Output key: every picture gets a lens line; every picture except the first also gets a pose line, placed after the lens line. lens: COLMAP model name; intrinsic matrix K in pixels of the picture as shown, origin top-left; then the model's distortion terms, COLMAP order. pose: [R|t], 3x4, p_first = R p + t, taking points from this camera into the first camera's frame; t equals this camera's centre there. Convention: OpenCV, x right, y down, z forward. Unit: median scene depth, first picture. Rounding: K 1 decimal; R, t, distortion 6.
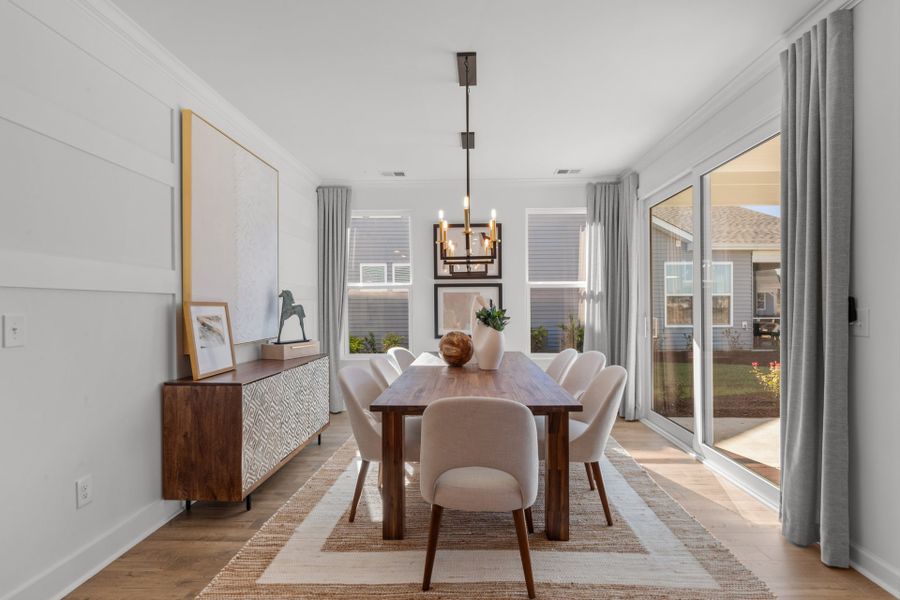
lens RADIAL K [[437.6, 0, 450.0], [0, 437.6, 300.0], [0, 0, 1]] dist [0.000605, 0.000165]
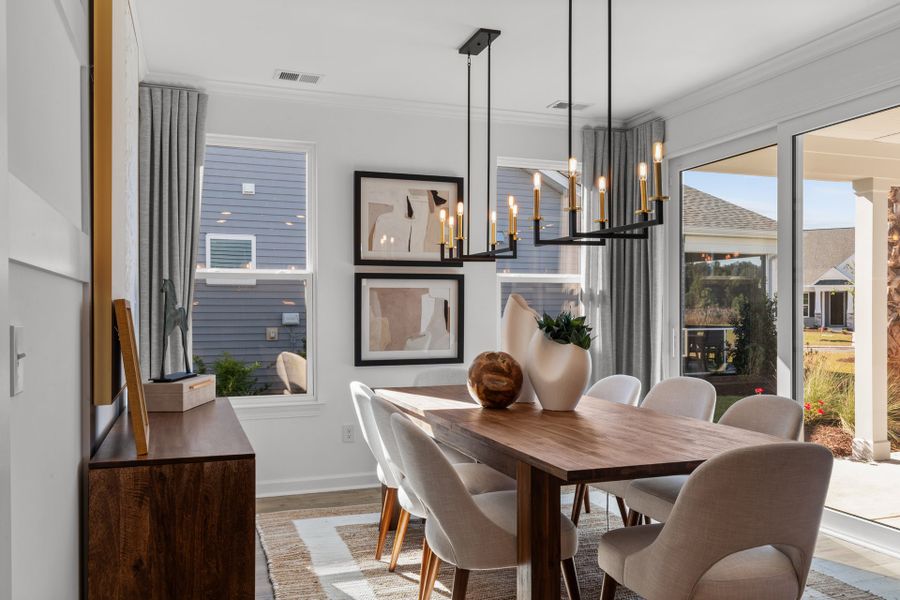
lens RADIAL K [[739.3, 0, 448.7], [0, 739.3, 296.7], [0, 0, 1]] dist [0.002321, -0.007152]
pose [[0.928355, 0.010996, 0.371532, -0.403905], [-0.008496, 0.999929, -0.008365, 0.003540], [-0.371598, 0.004609, 0.928382, 0.054056]]
